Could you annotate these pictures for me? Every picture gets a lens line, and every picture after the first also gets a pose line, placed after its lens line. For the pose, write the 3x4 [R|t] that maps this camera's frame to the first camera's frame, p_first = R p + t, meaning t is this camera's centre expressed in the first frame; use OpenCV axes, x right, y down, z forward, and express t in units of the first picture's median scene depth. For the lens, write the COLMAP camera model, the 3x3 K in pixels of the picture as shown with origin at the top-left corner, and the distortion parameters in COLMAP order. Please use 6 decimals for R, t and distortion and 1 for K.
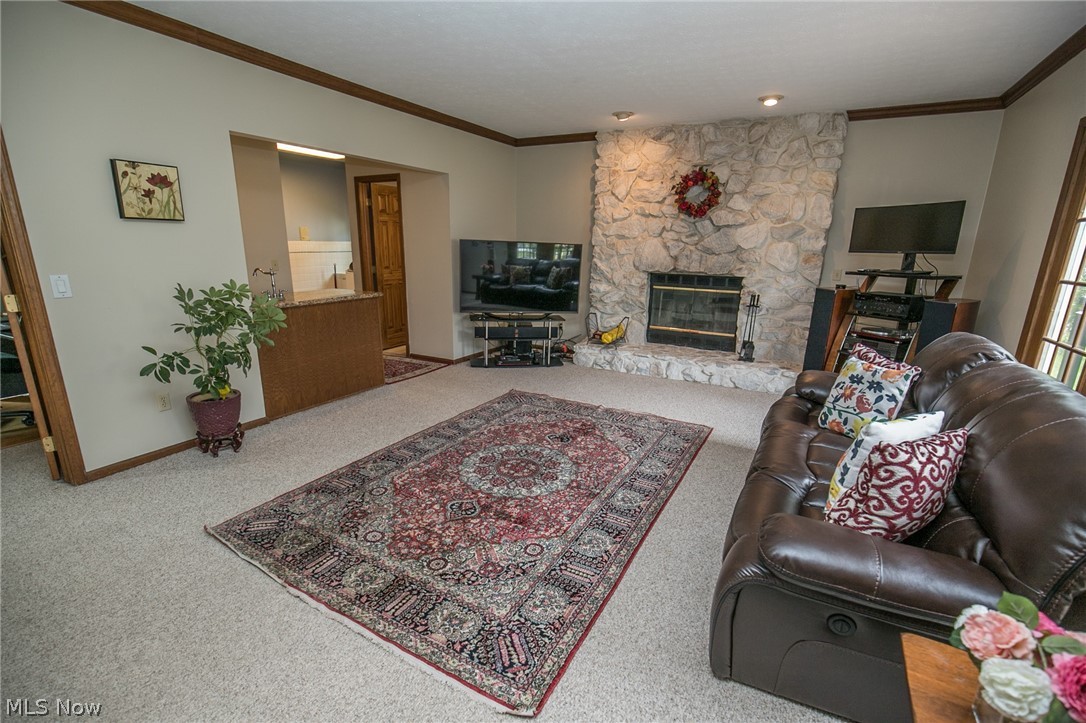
lens RADIAL K [[490.2, 0, 542.2], [0, 490.2, 372.0], [0, 0, 1]] dist [-0.012812, 0.001195]
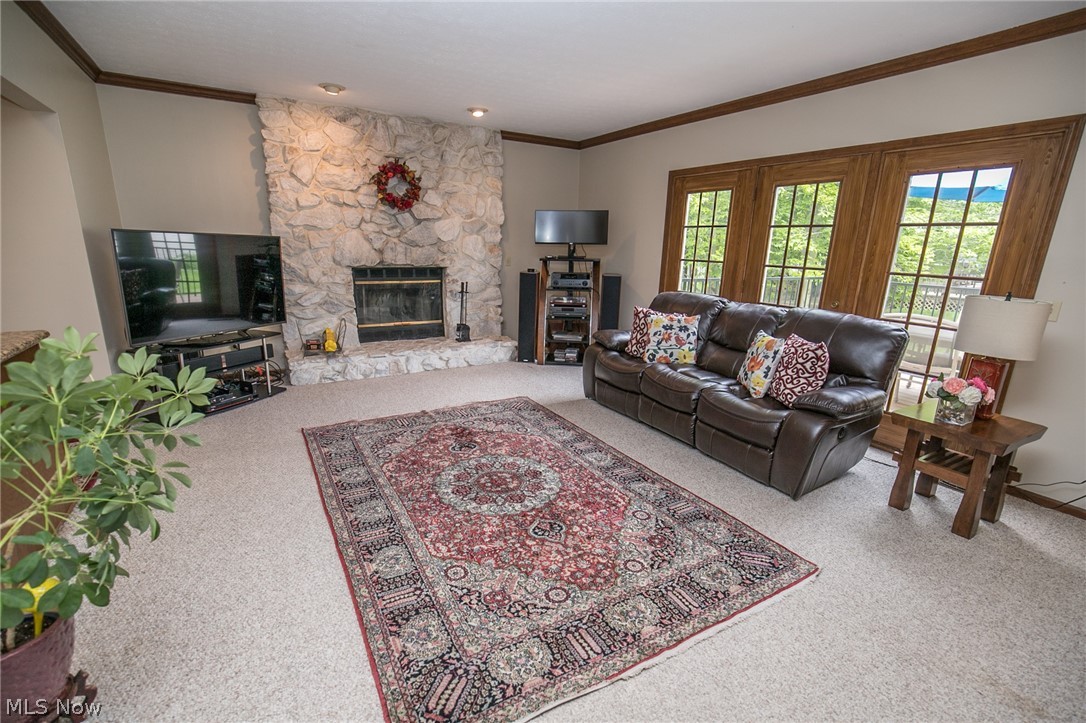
lens RADIAL K [[493.3, 0, 541.0], [0, 493.3, 377.2], [0, 0, 1]] dist [-0.014296, -0.000066]
pose [[0.508412, -0.233714, 0.828791, -0.469450], [0.206566, 0.967463, 0.146104, -0.074732], [-0.835971, 0.096919, 0.540147, 0.256854]]
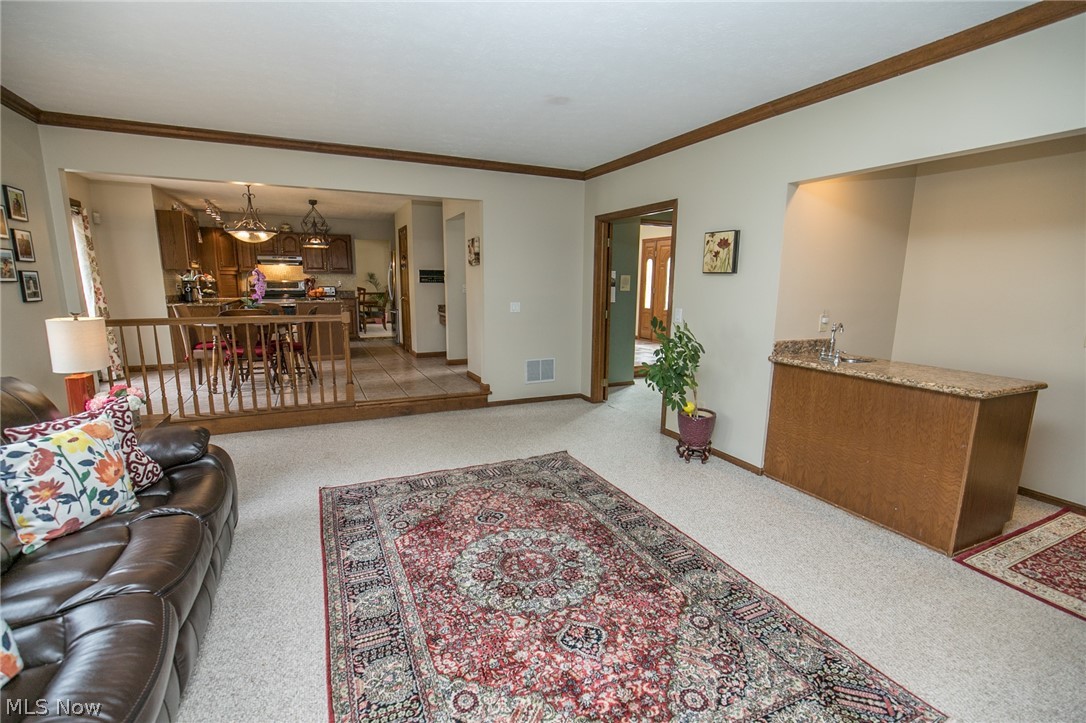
lens RADIAL K [[490.2, 0, 542.2], [0, 490.2, 372.0], [0, 0, 1]] dist [-0.012812, 0.001195]
pose [[-0.583103, 0.126731, -0.802452, 0.338522], [-0.231338, 0.920961, 0.313549, -0.220190], [0.778764, 0.368469, -0.507698, 0.827510]]
